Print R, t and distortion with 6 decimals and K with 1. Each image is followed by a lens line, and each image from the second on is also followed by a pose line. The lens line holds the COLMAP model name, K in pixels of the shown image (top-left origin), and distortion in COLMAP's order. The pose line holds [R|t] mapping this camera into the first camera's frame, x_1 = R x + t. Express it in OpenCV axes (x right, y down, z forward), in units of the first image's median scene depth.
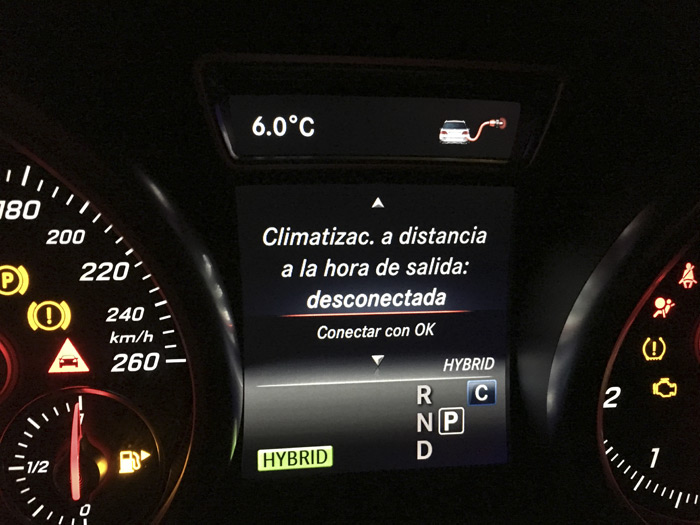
lens RADIAL K [[595.6, 0, 351.9], [0, 595.6, 268.2], [0, 0, 1]] dist [0.053346, -0.104317]
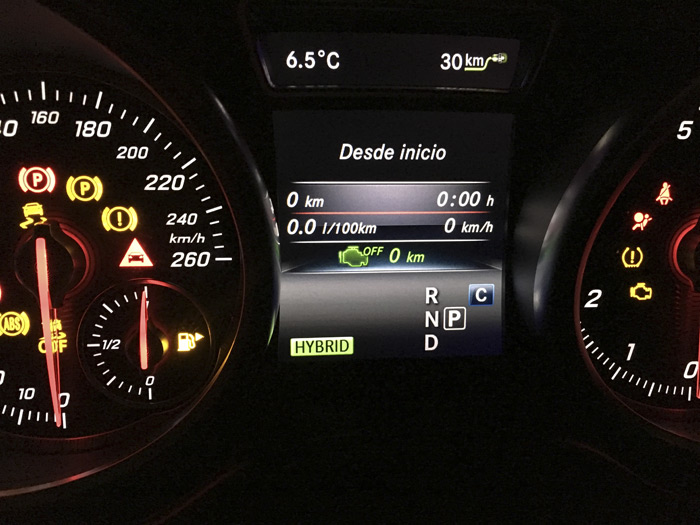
lens RADIAL K [[595.6, 0, 350.6], [0, 595.6, 263.0], [0, 0, 1]] dist [0.053346, -0.104317]
pose [[0.999669, 0.006973, -0.024751, -0.010711], [-0.005532, 0.998311, 0.057831, 0.092212], [0.025112, -0.057675, 0.998020, -0.187081]]
